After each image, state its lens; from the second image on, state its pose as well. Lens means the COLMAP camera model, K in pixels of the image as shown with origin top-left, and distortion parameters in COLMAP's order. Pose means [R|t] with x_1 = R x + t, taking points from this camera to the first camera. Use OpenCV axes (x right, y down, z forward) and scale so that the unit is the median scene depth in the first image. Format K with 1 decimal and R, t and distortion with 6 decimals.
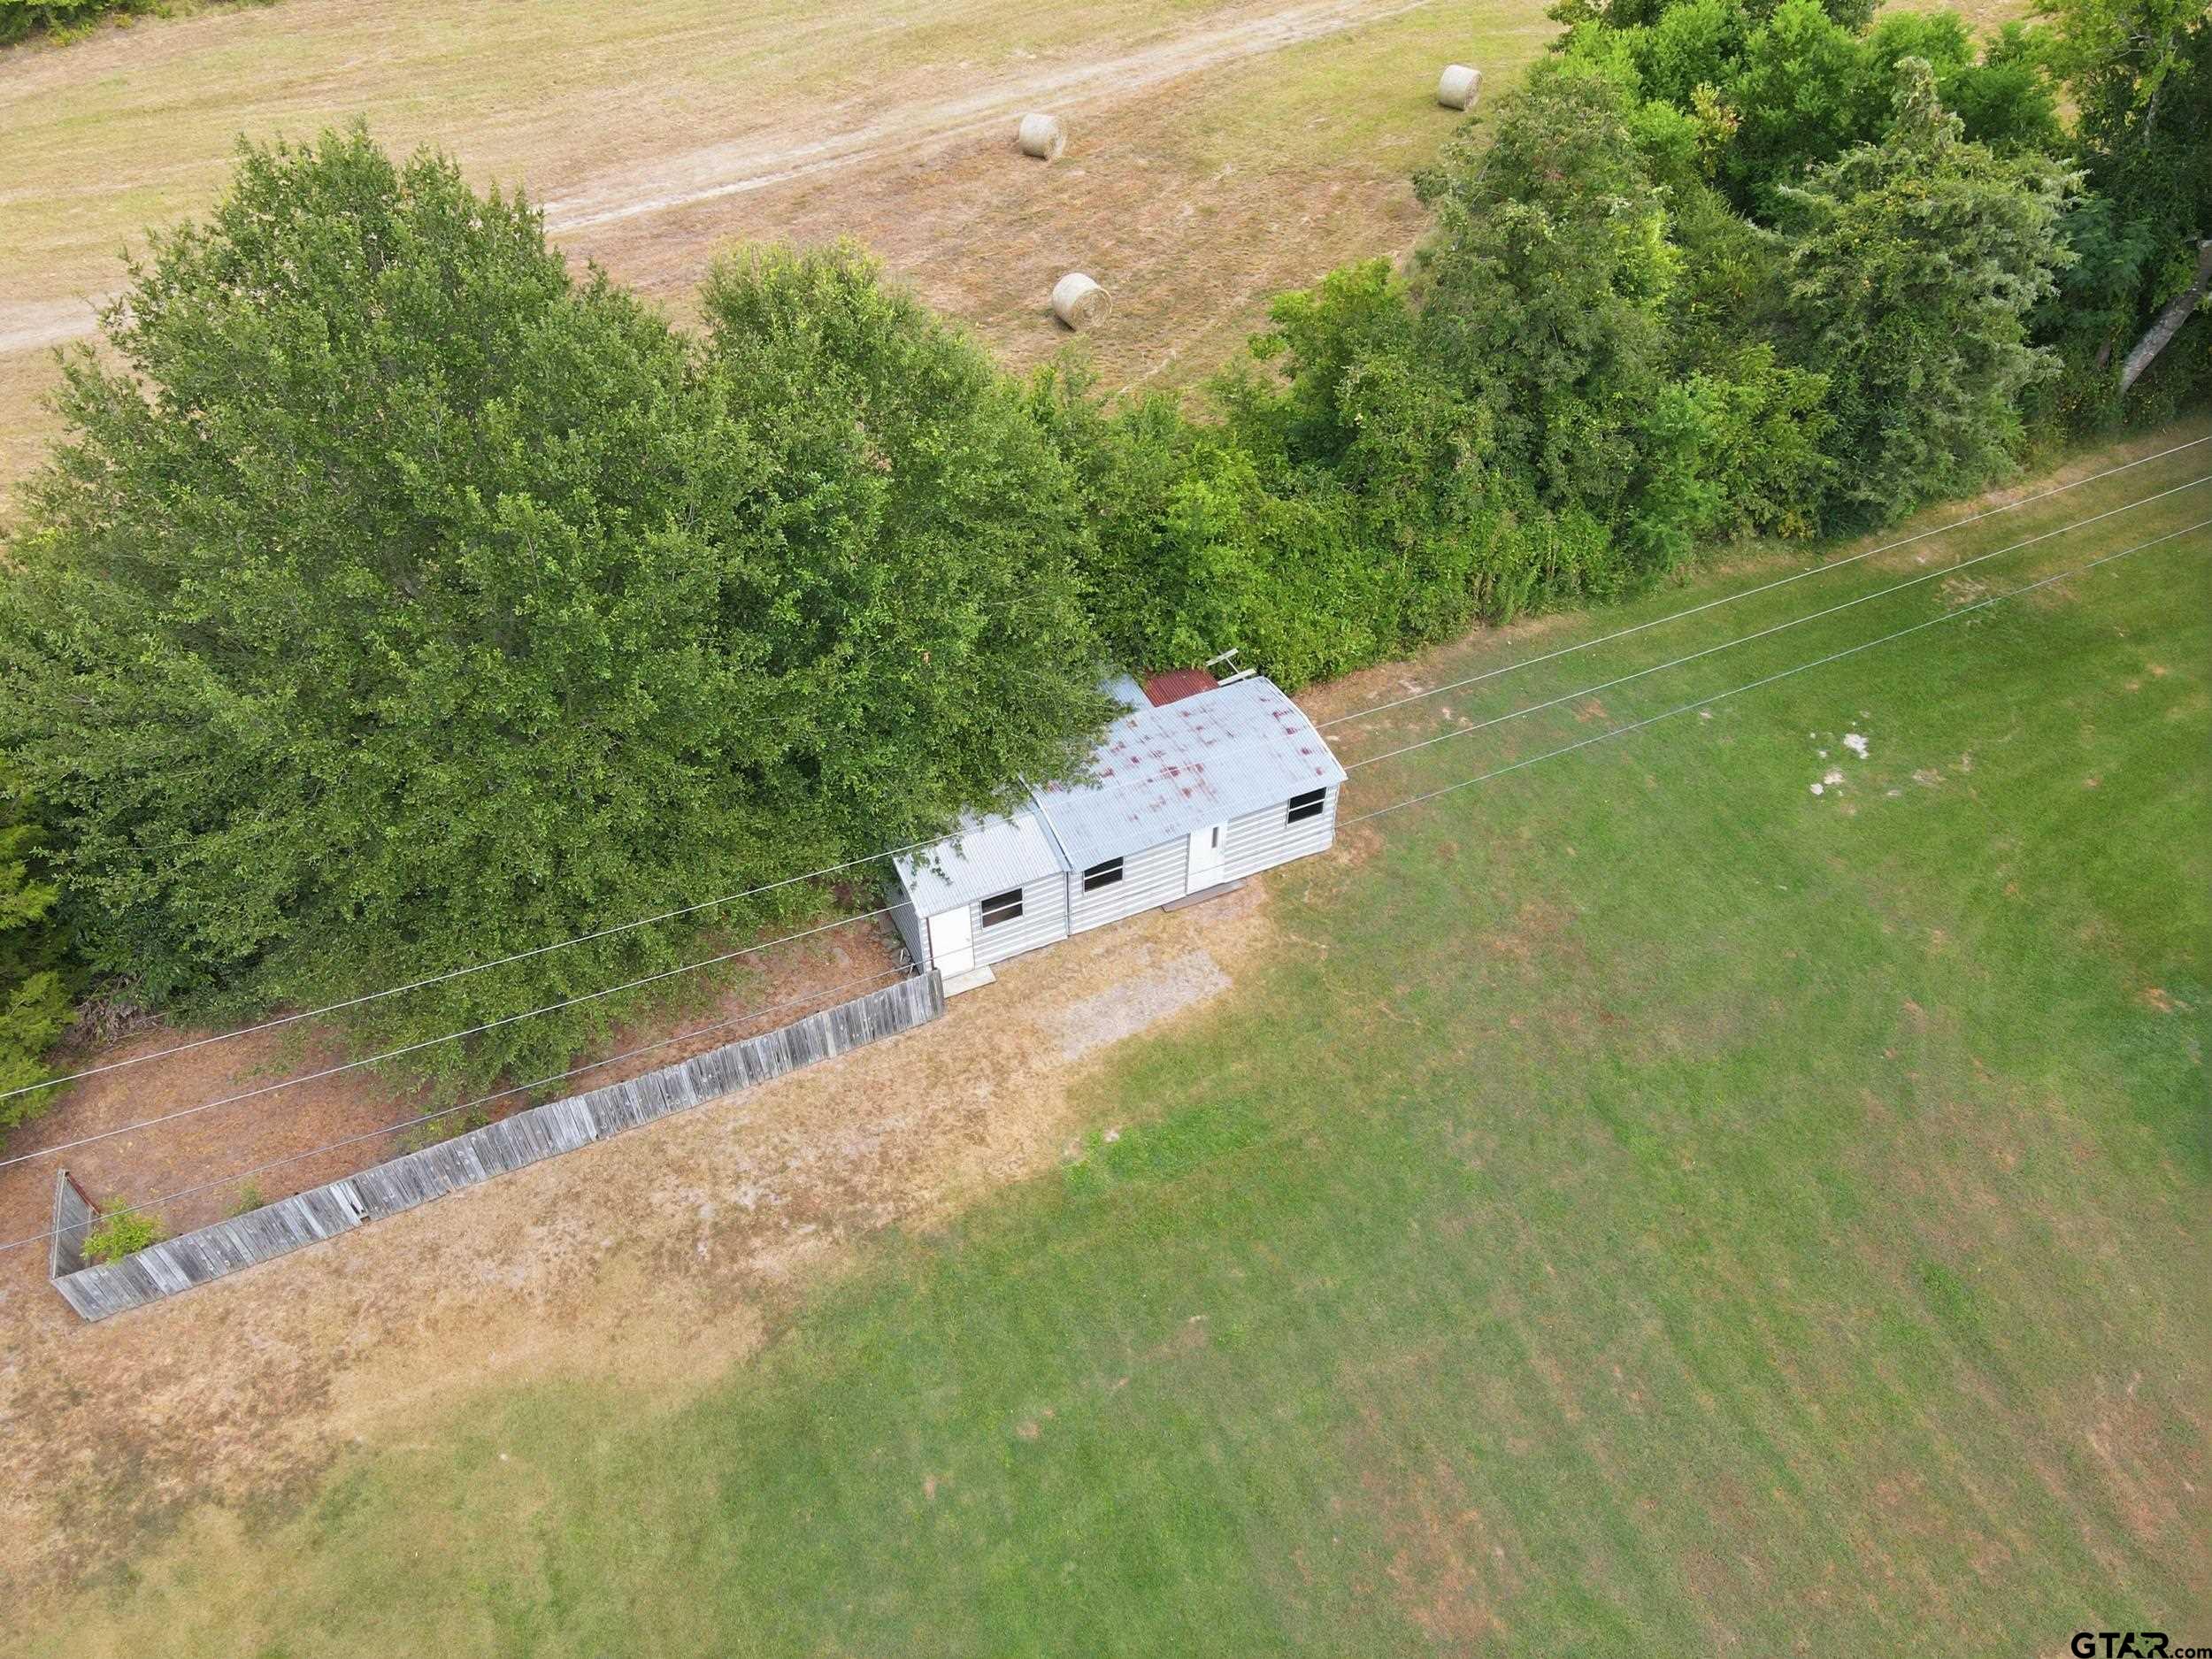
lens RADIAL K [[1633.9, 0, 1099.7], [0, 1633.9, 830.9], [0, 0, 1]] dist [0.007427, 0.018100]
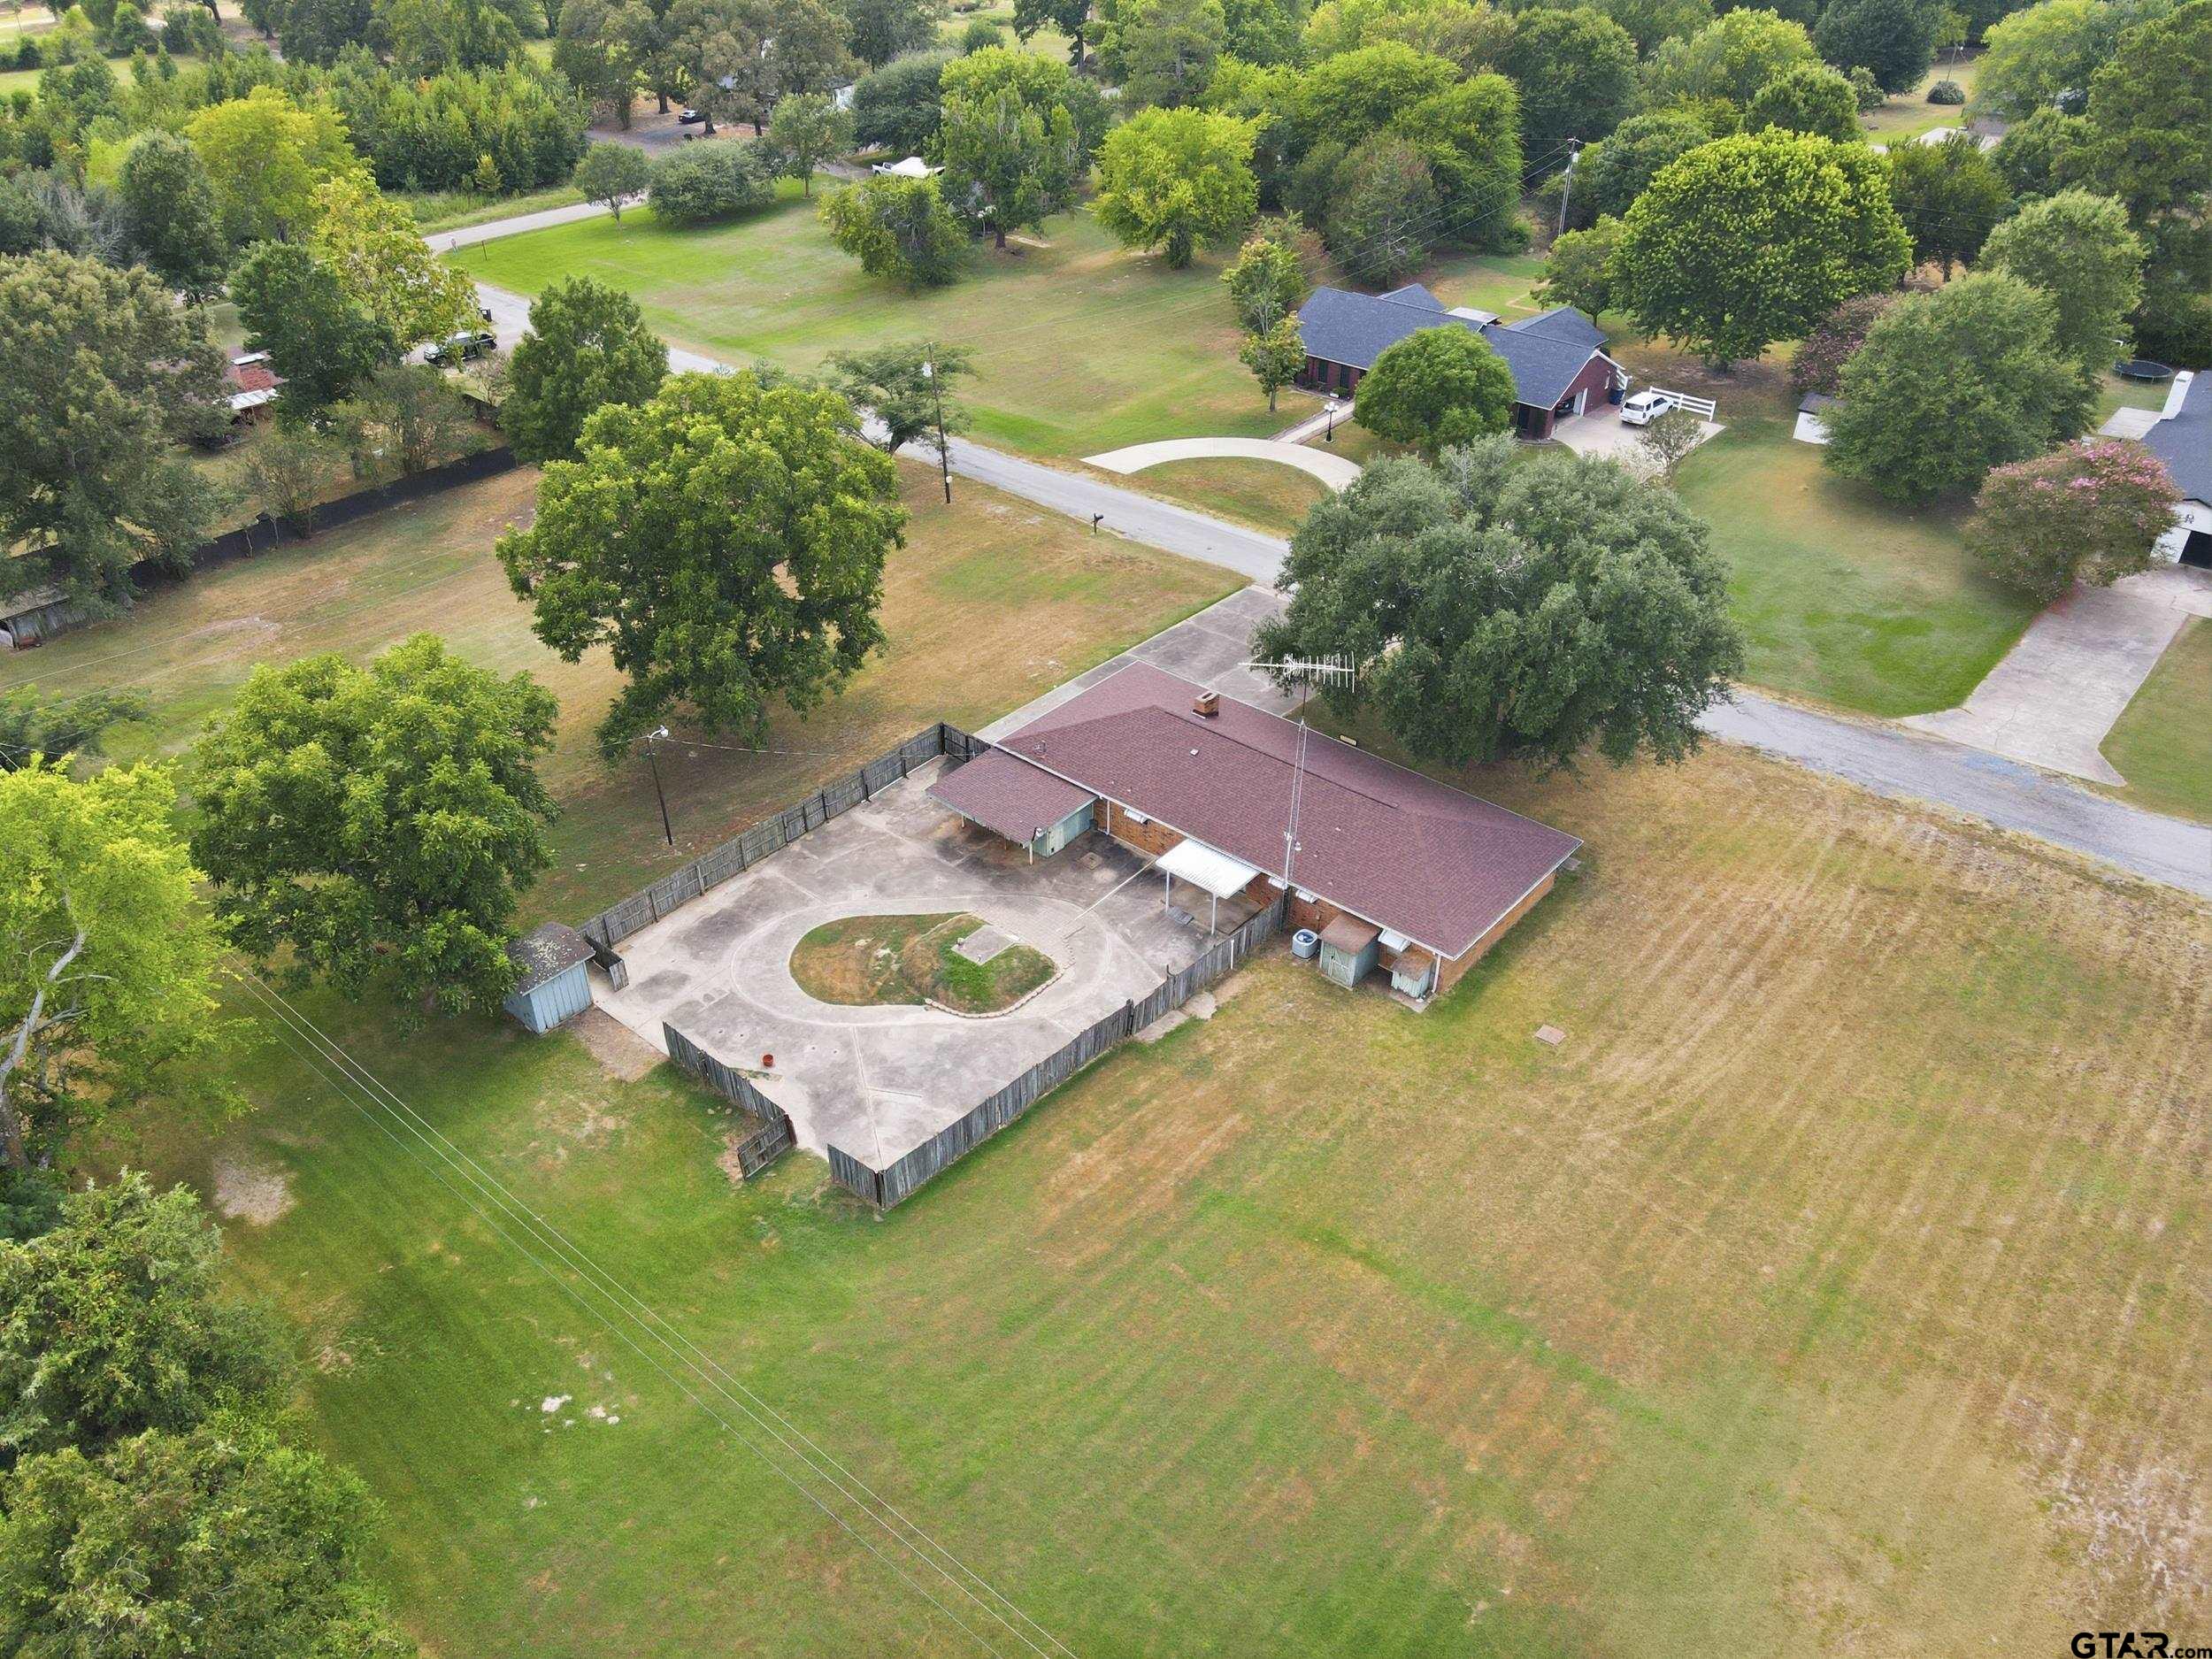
lens RADIAL K [[1633.9, 0, 1097.5], [0, 1633.9, 840.0], [0, 0, 1]] dist [0.007427, 0.018100]
pose [[-0.420408, -0.510043, 0.750409, -0.608696], [0.641271, 0.418068, 0.643421, -1.018613], [-0.641894, 0.751715, 0.151317, 0.214264]]
